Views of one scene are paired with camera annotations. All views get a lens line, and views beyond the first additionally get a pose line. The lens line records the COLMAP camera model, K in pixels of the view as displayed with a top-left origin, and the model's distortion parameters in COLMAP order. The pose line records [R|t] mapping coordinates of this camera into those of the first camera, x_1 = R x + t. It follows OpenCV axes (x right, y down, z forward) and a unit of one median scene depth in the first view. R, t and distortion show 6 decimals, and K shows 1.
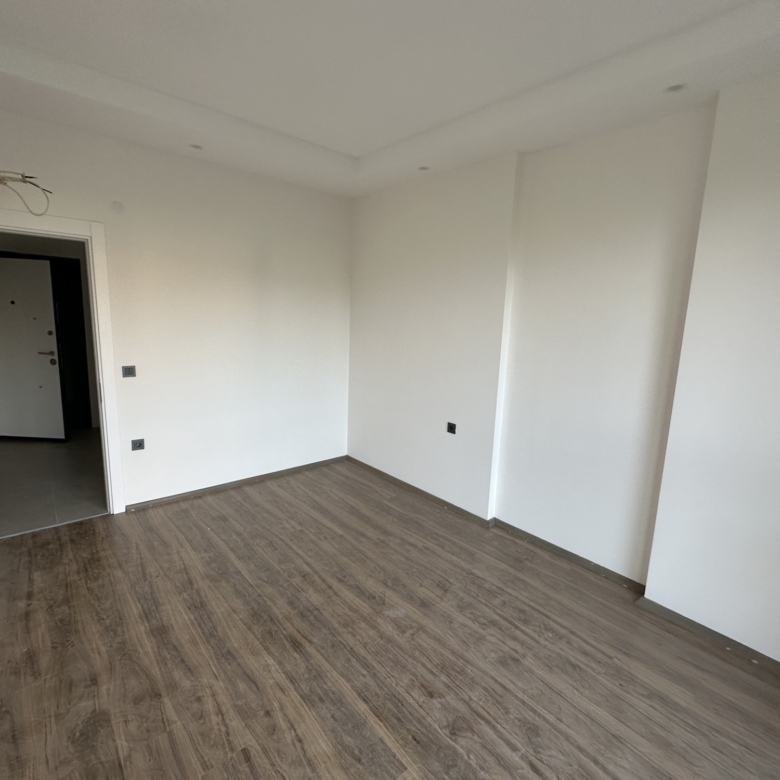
lens RADIAL K [[416.8, 0, 389.2], [0, 416.8, 386.7], [0, 0, 1]] dist [-0.000573, -0.000471]
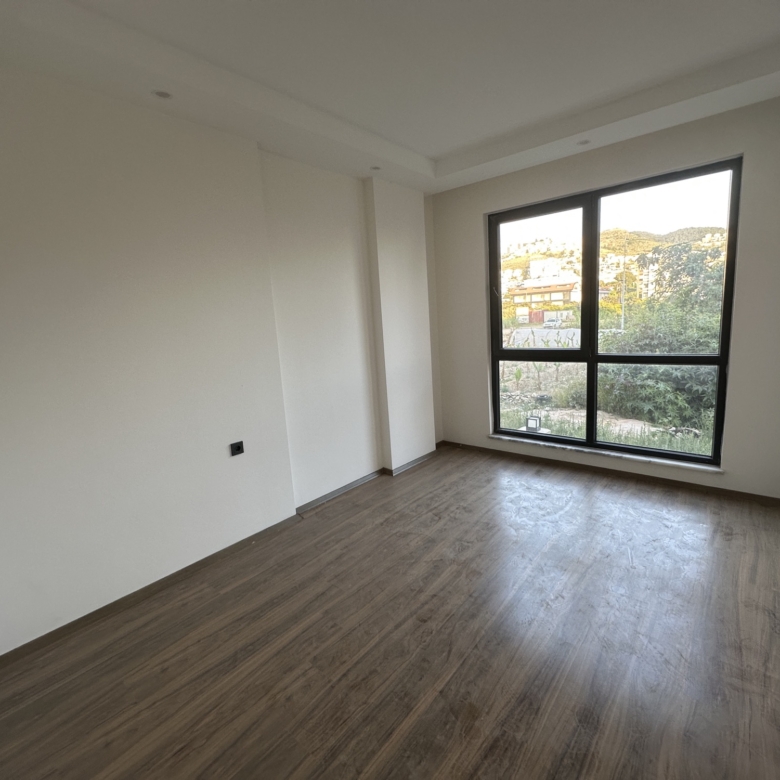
lens RADIAL K [[416.8, 0, 389.2], [0, 416.8, 386.7], [0, 0, 1]] dist [-0.000573, -0.000471]
pose [[-0.148215, -0.188767, 0.970773, -0.963662], [0.219502, 0.950851, 0.218406, -0.186872], [-0.964288, 0.245458, -0.099495, 1.108470]]
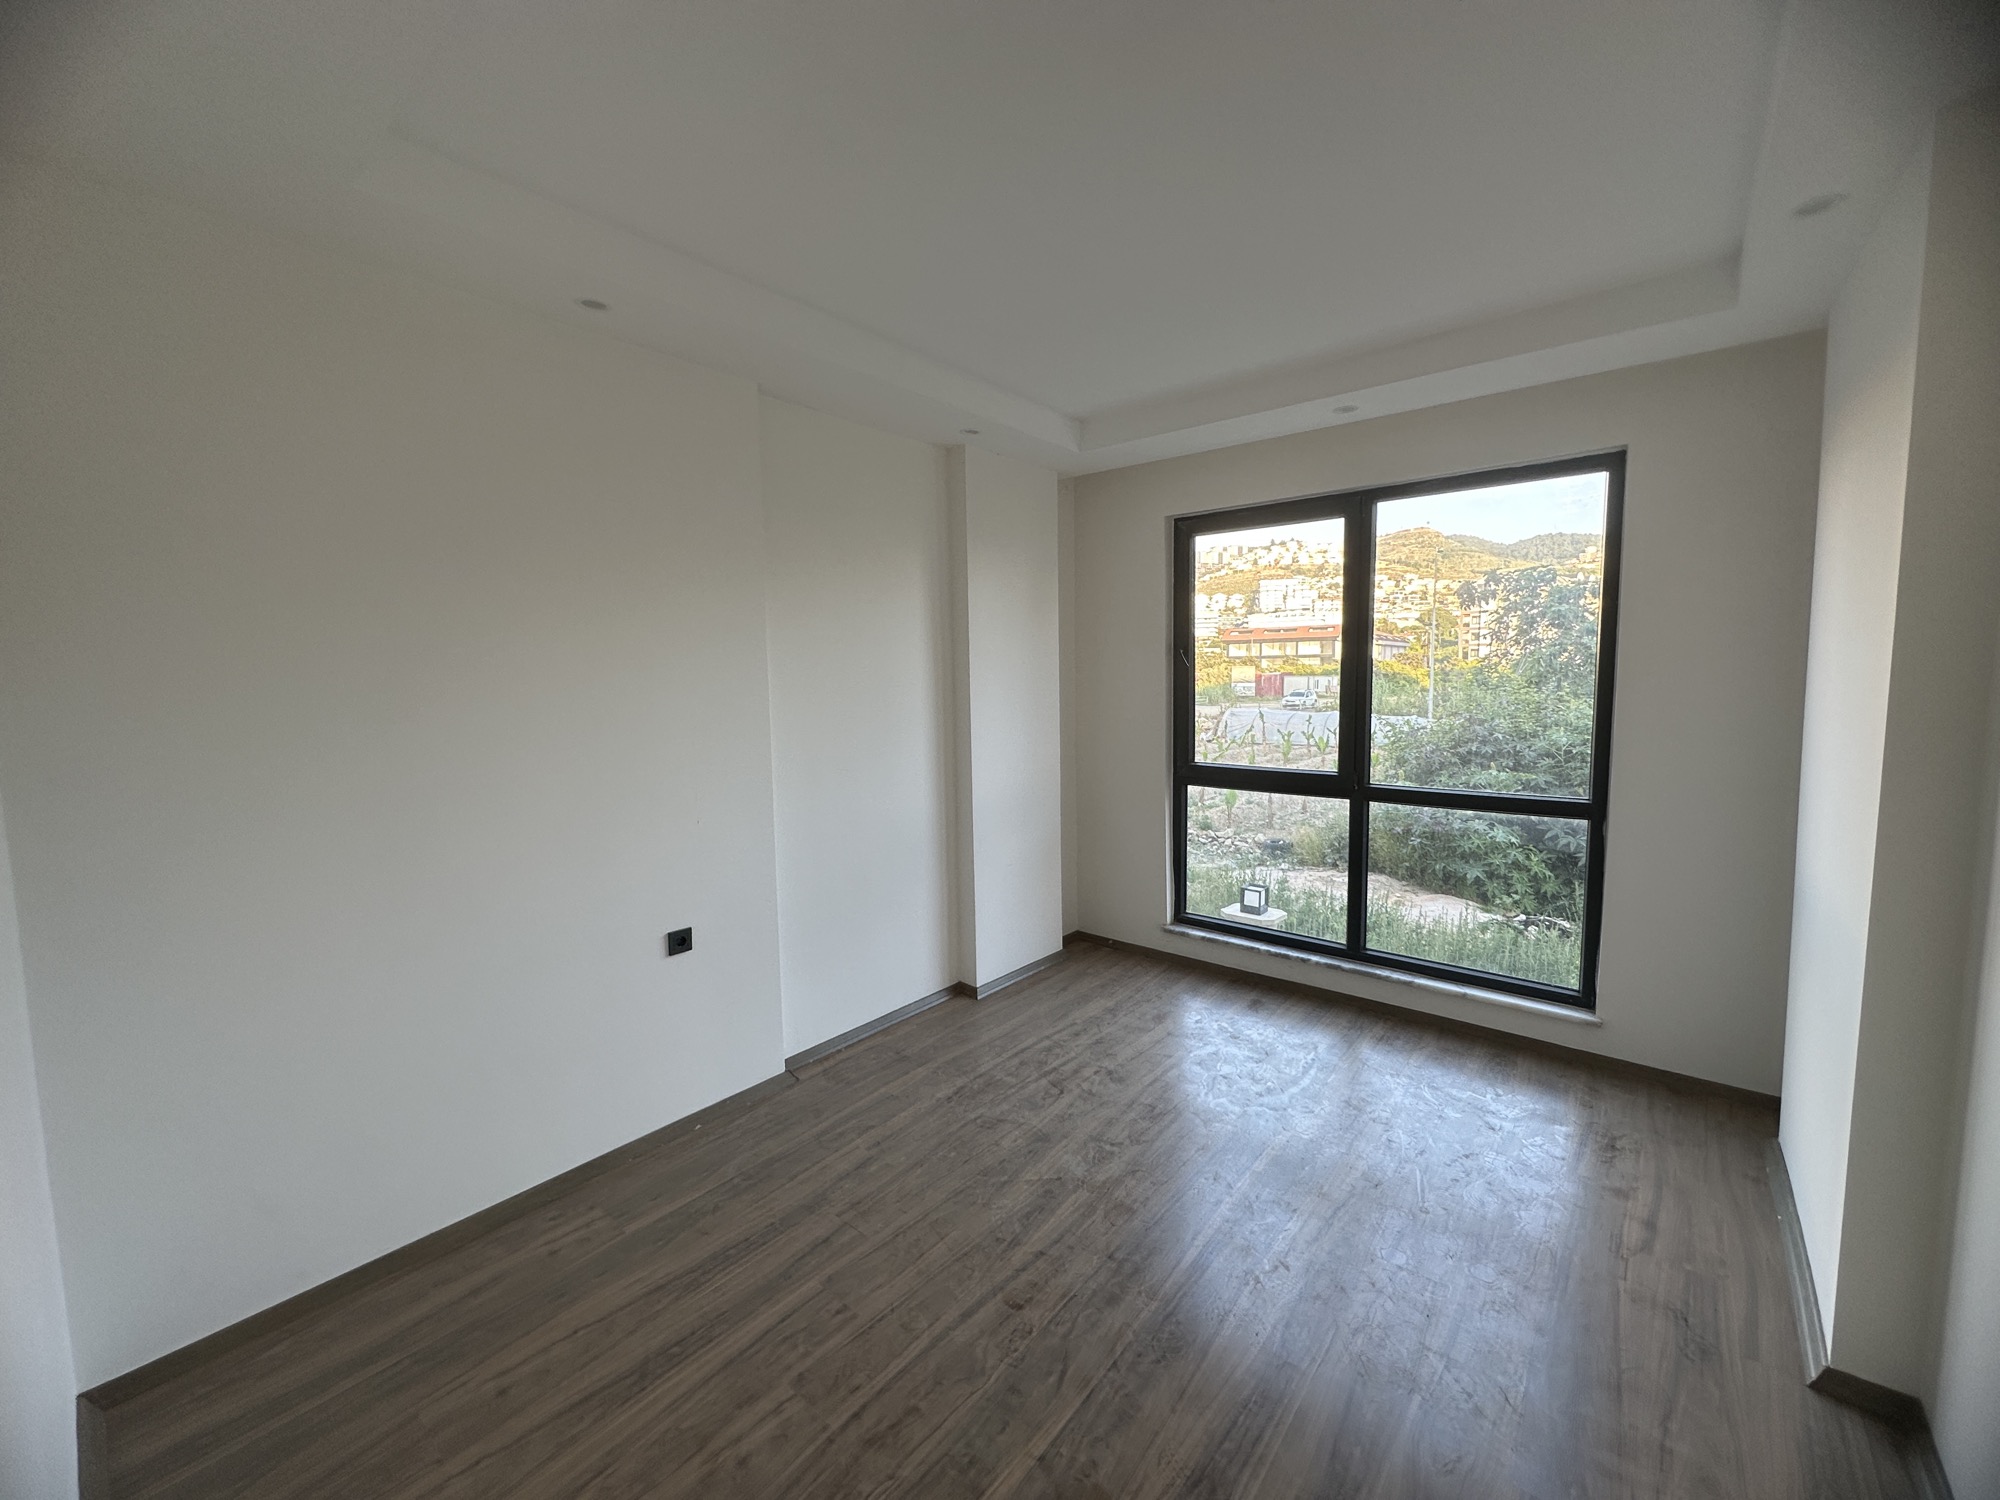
lens RADIAL K [[800.6, 0, 998.1], [0, 800.6, 744.7], [0, 0, 1]] dist [-0.001304, -0.000077]
pose [[-0.154731, -0.123013, 0.980268, -0.989984], [0.173109, 0.973492, 0.149487, -0.238245], [-0.972672, 0.192823, -0.129335, 1.086833]]
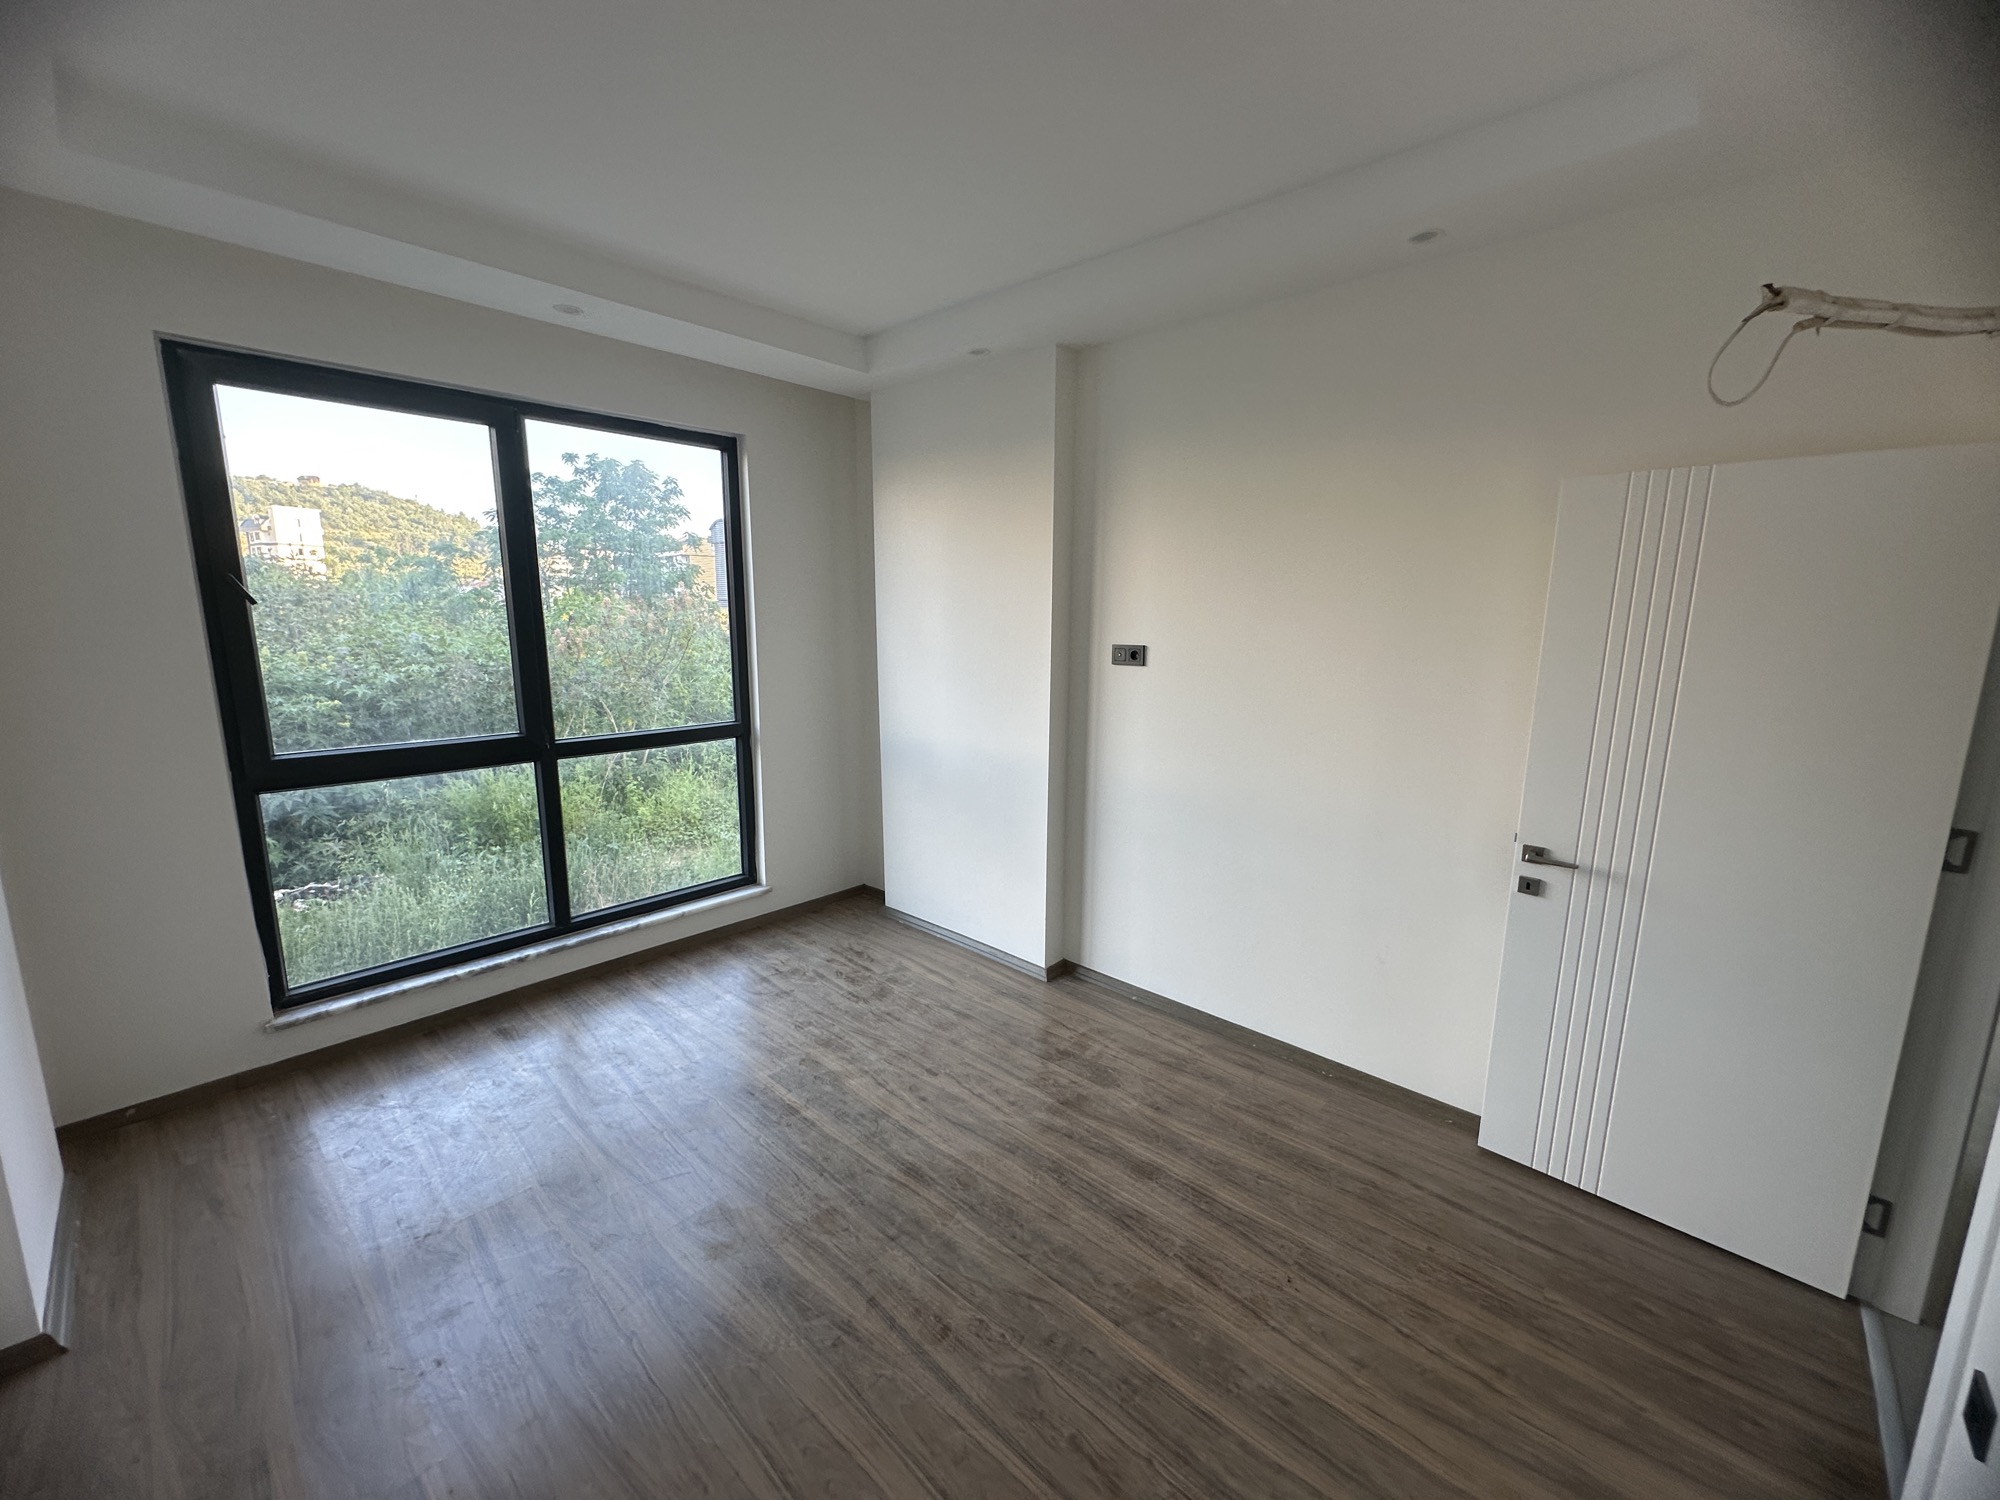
lens RADIAL K [[796.8, 0, 1000.5], [0, 796.8, 747.4], [0, 0, 1]] dist [-0.002324, -0.000043]
pose [[-0.992491, -0.026744, -0.119358, -0.164475], [-0.064966, 0.942048, 0.329128, -0.310209], [0.103639, 0.334411, -0.936711, 1.615746]]
